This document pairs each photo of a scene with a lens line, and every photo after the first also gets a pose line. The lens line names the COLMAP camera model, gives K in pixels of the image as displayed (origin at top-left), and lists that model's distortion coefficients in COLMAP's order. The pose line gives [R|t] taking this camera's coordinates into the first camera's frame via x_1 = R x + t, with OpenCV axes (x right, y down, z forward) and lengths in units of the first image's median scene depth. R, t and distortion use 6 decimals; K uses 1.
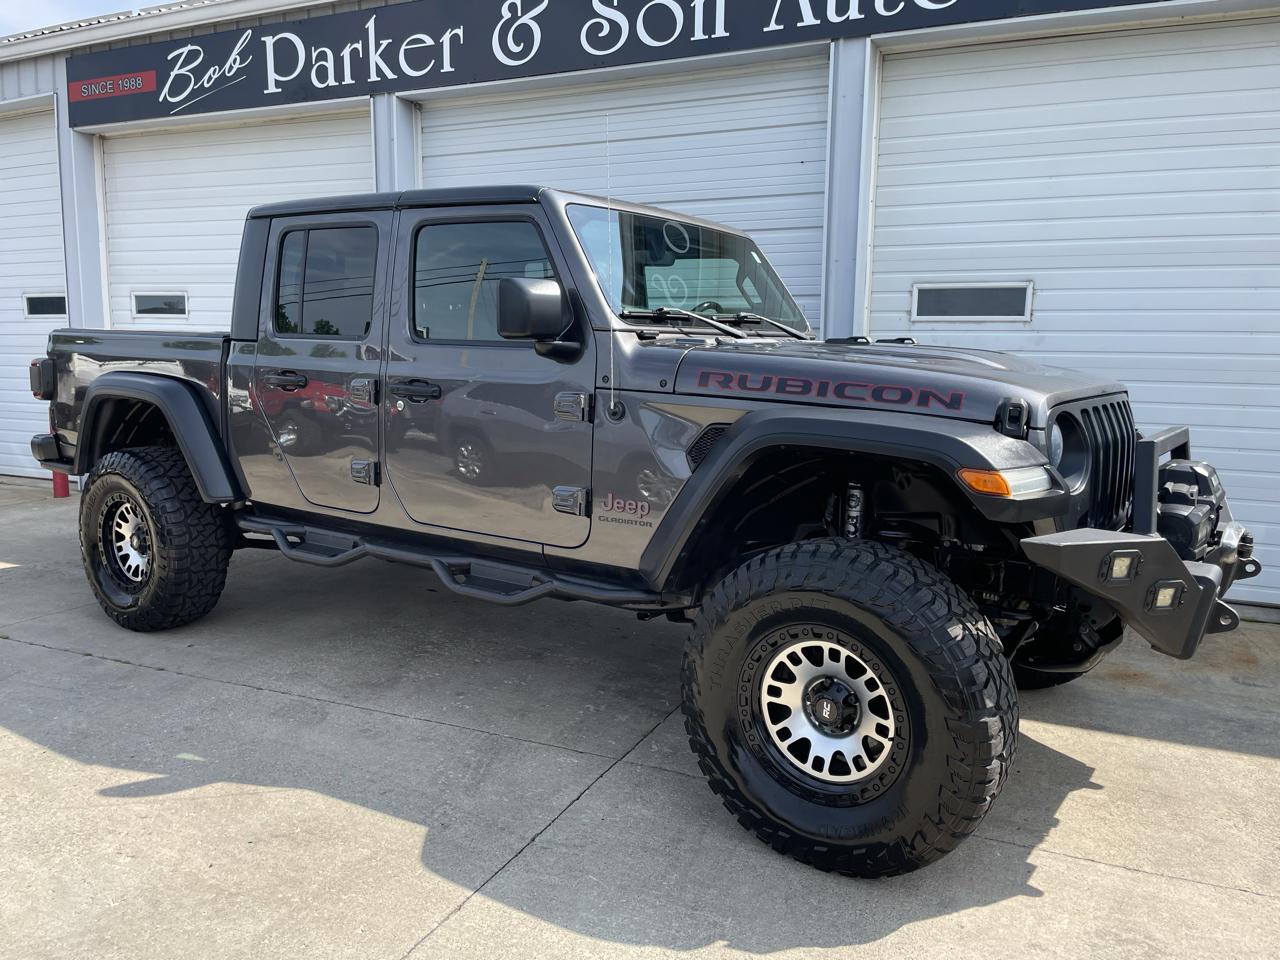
lens RADIAL K [[968.7, 0, 622.9], [0, 968.7, 486.3], [0, 0, 1]] dist [0.088340, -0.114994]
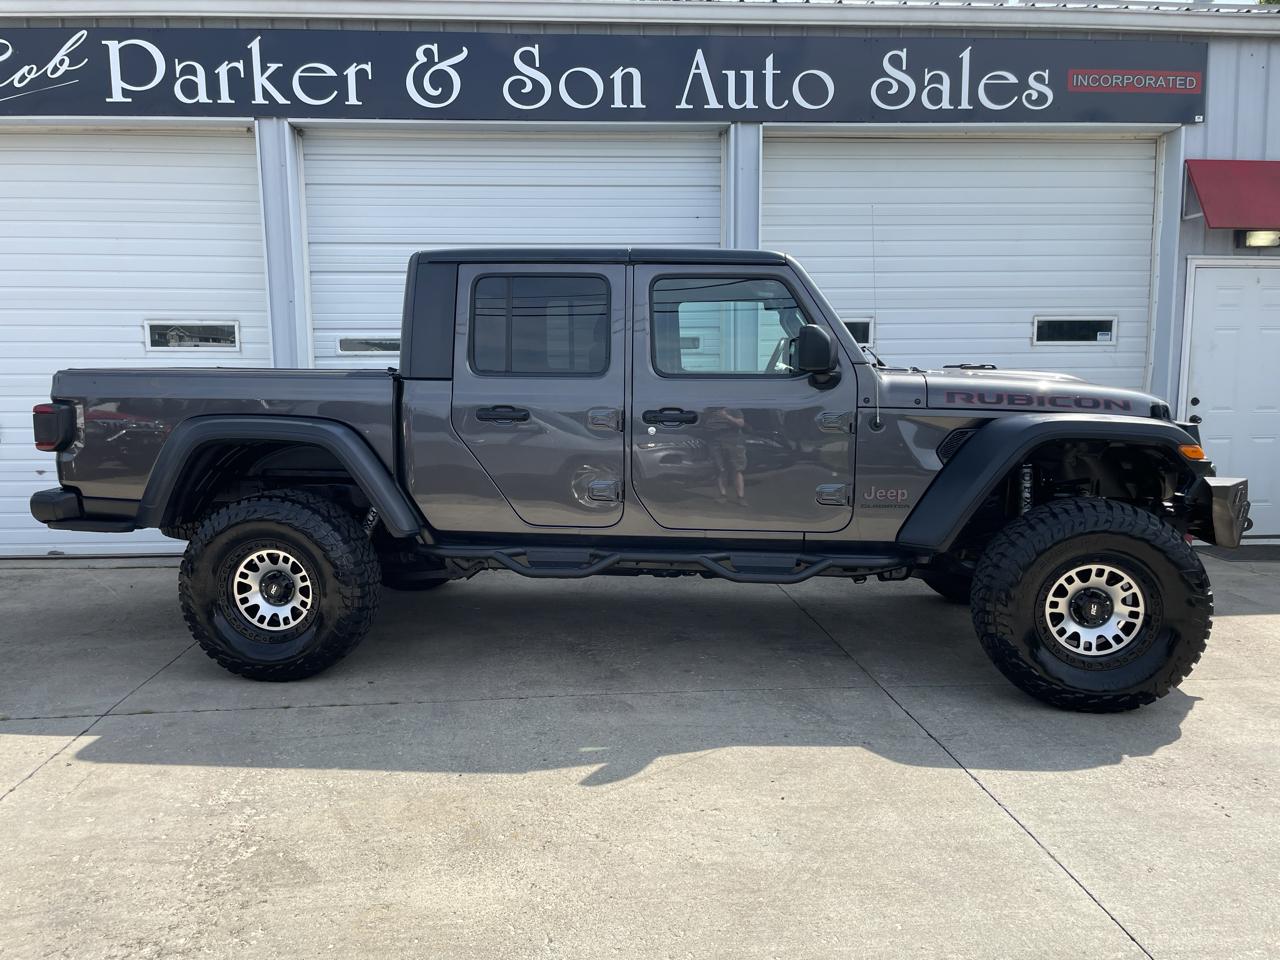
lens RADIAL K [[968.7, 0, 624.8], [0, 968.7, 489.2], [0, 0, 1]] dist [0.088340, -0.114994]
pose [[0.877402, -0.081292, 0.472819, -0.556332], [0.087002, 0.996160, 0.009821, -0.018452], [-0.471801, 0.032519, 0.881105, -0.008956]]
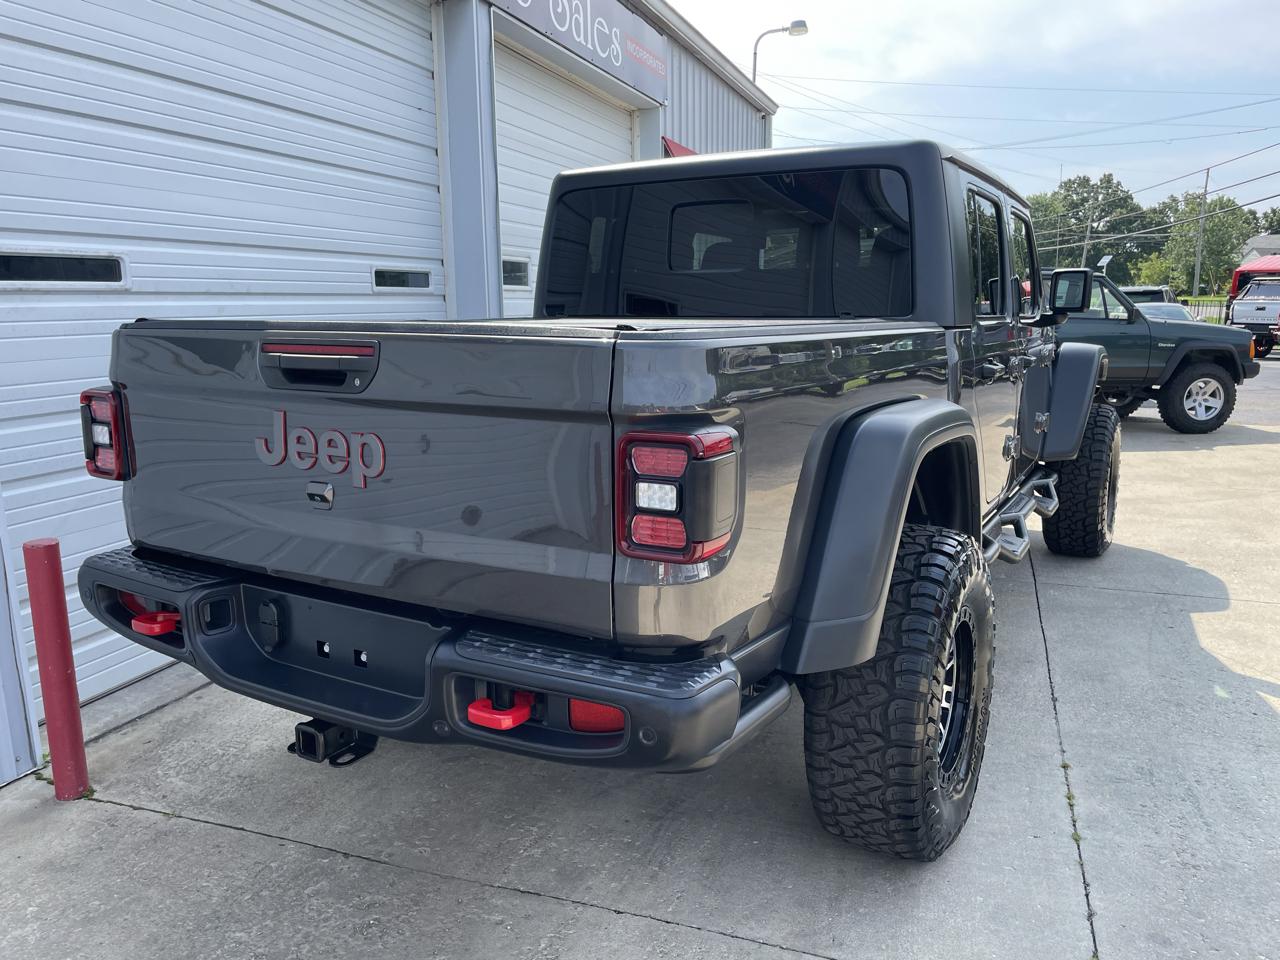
lens RADIAL K [[968.7, 0, 628.0], [0, 968.7, 478.8], [0, 0, 1]] dist [0.088340, -0.114994]
pose [[-0.082843, -0.192303, 0.977833, -0.880272], [0.146173, 0.968248, 0.202802, -0.177756], [-0.985784, 0.159734, -0.052103, 1.031320]]
